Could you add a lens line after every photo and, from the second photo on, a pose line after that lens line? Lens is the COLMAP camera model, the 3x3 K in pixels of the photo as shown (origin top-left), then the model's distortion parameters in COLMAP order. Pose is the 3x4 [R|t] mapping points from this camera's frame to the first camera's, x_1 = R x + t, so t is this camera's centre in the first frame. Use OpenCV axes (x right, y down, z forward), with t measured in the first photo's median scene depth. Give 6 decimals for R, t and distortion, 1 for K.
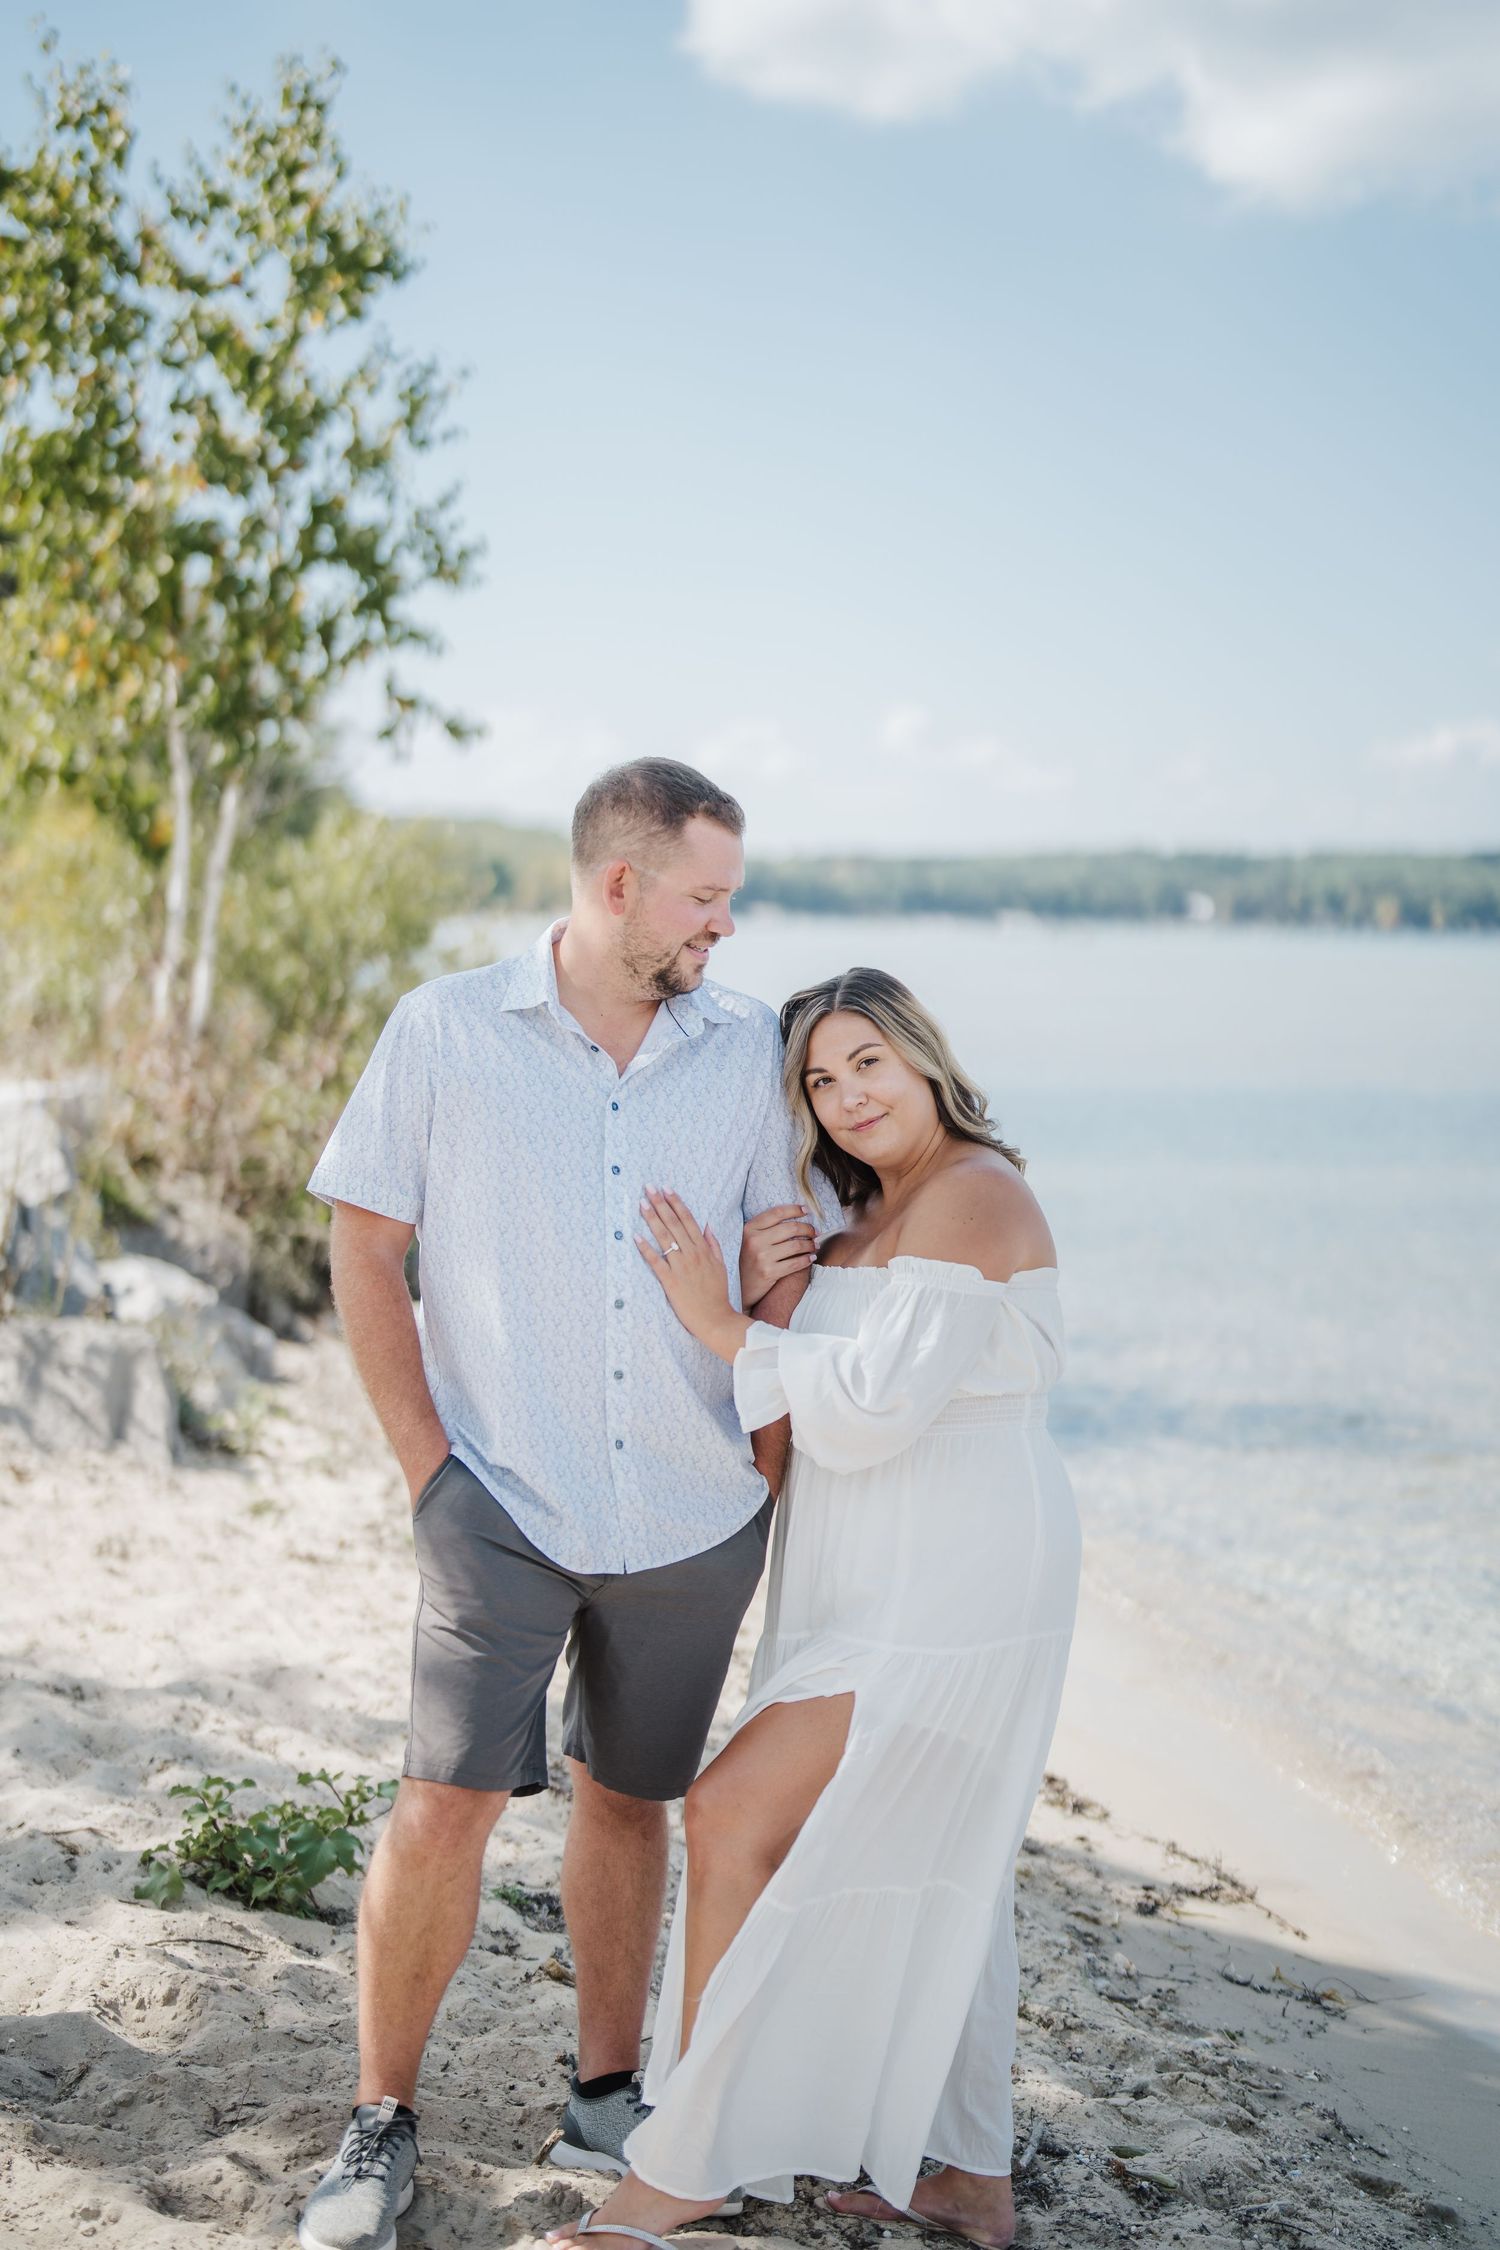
lens RADIAL K [[3234.5, 0, 756.3], [0, 3234.5, 1027.8], [0, 0, 1]] dist [-0.001811, 0.827041]
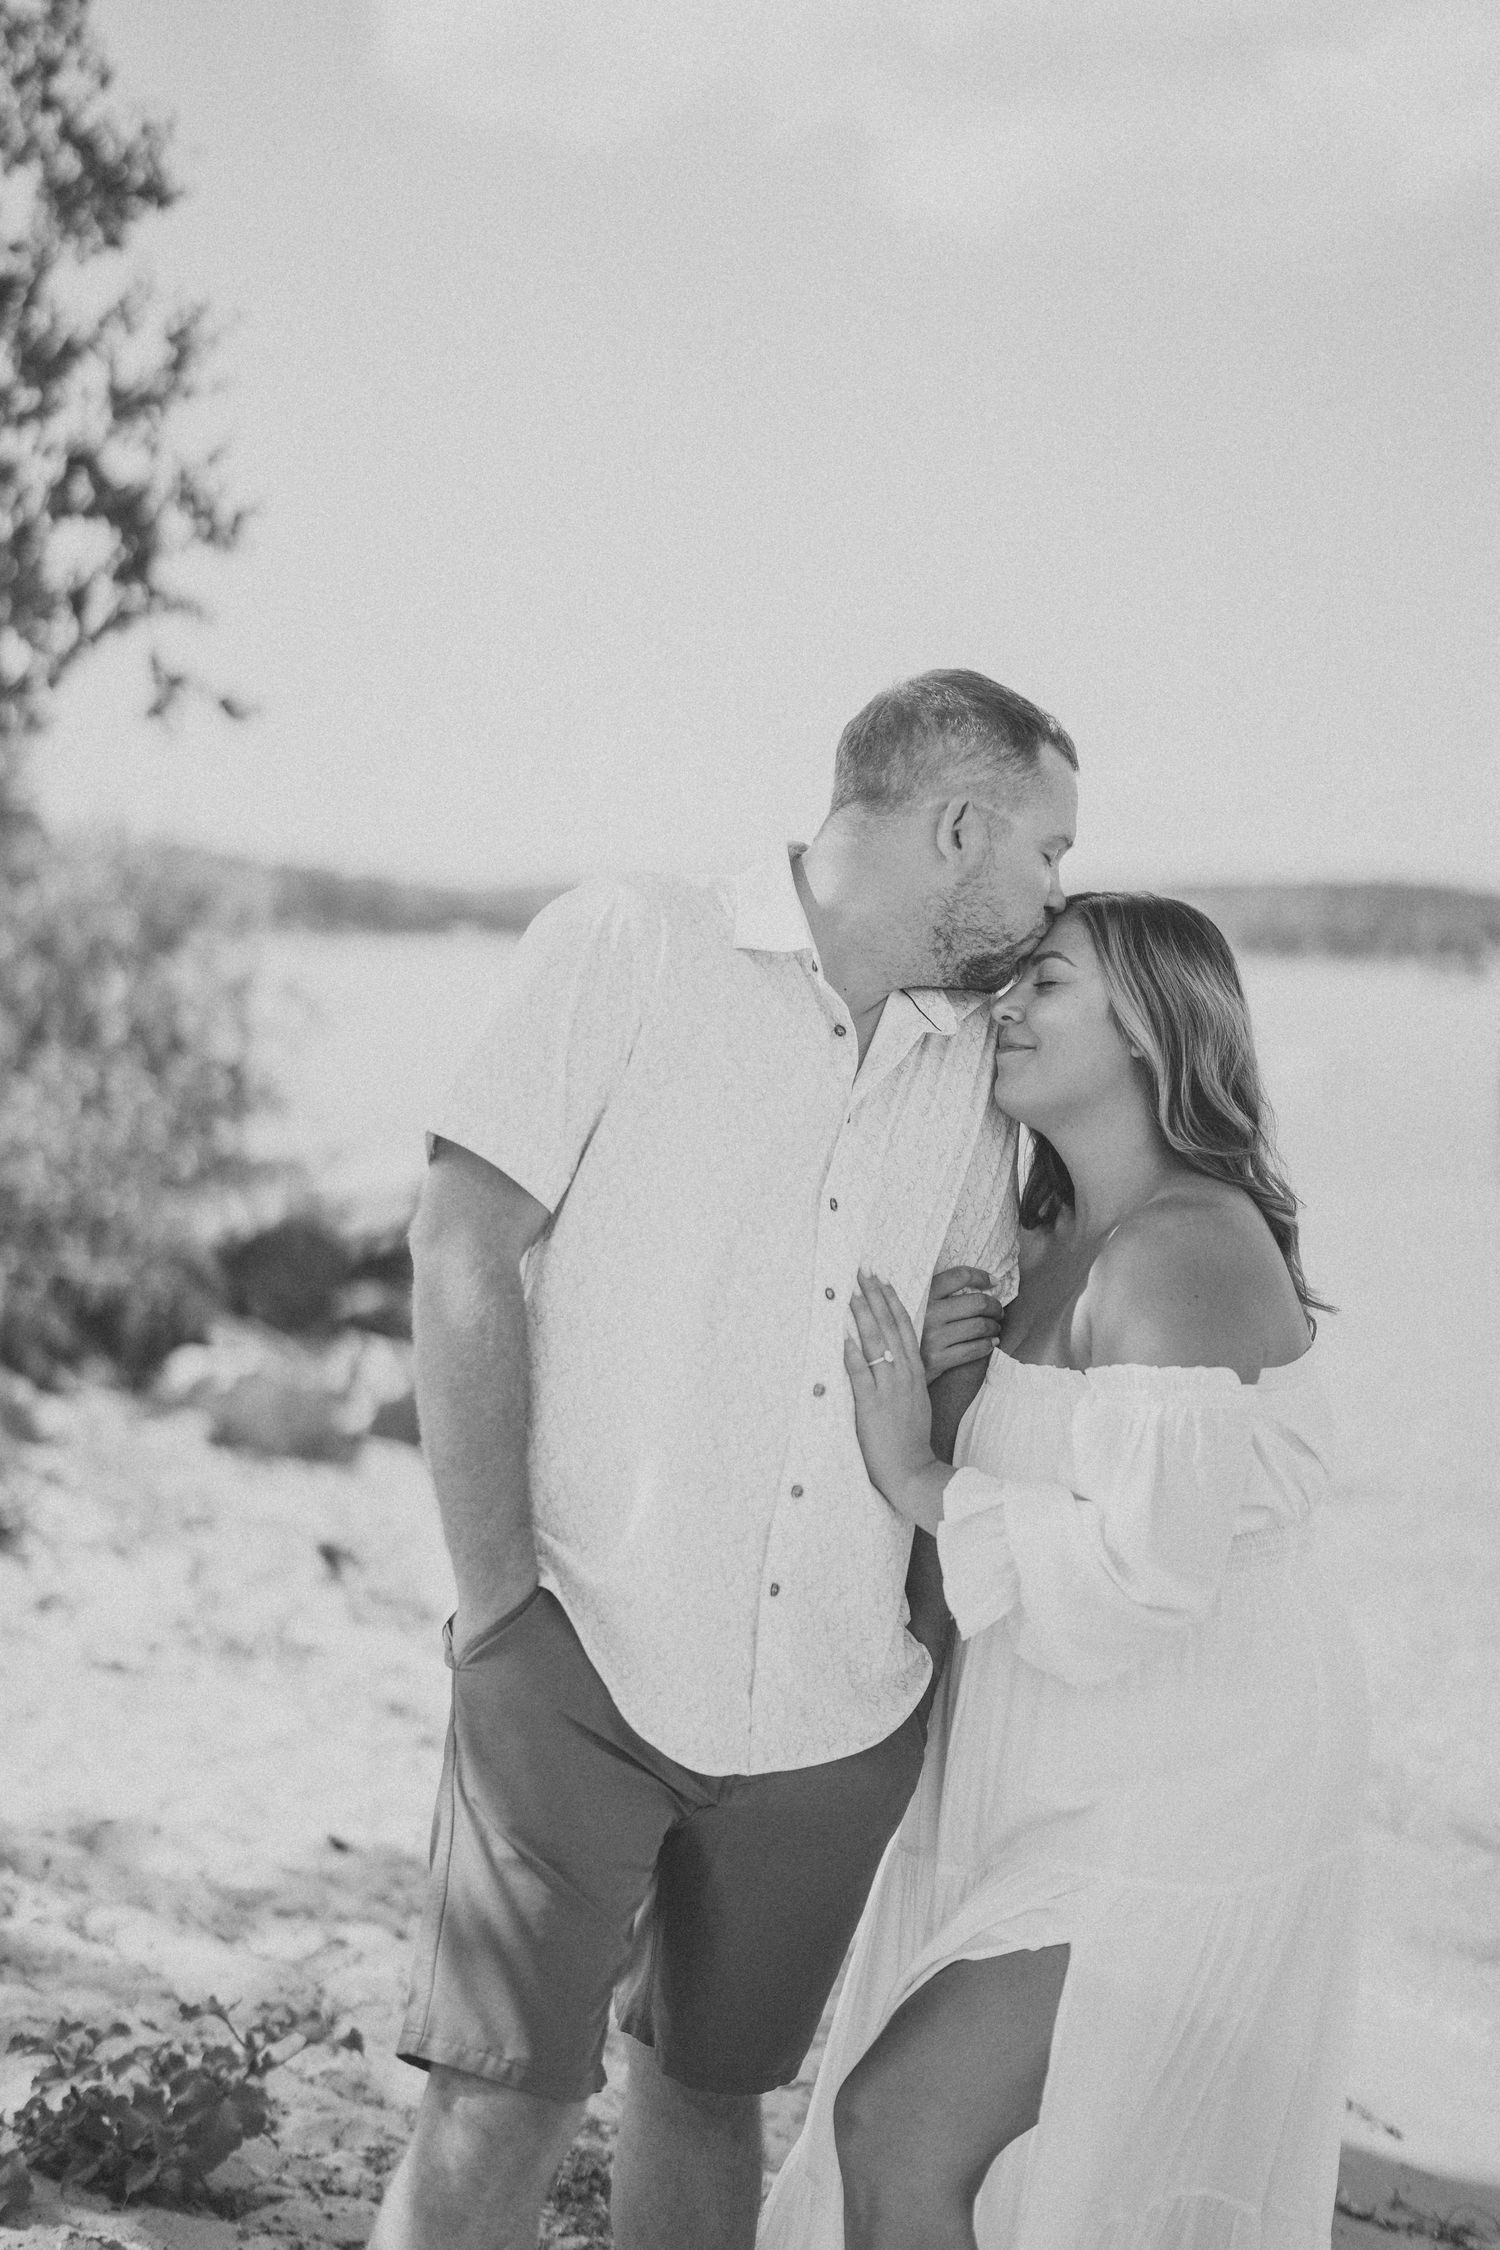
lens RADIAL K [[3096.6, 0, 744.8], [0, 3096.6, 1031.8], [0, 0, 1]] dist [-0.041281, 0.816496]
pose [[0.994133, -0.001721, 0.108153, -0.083546], [0.002533, 0.999970, -0.007371, 0.008659], [-0.108137, 0.007602, 0.994107, 0.247655]]
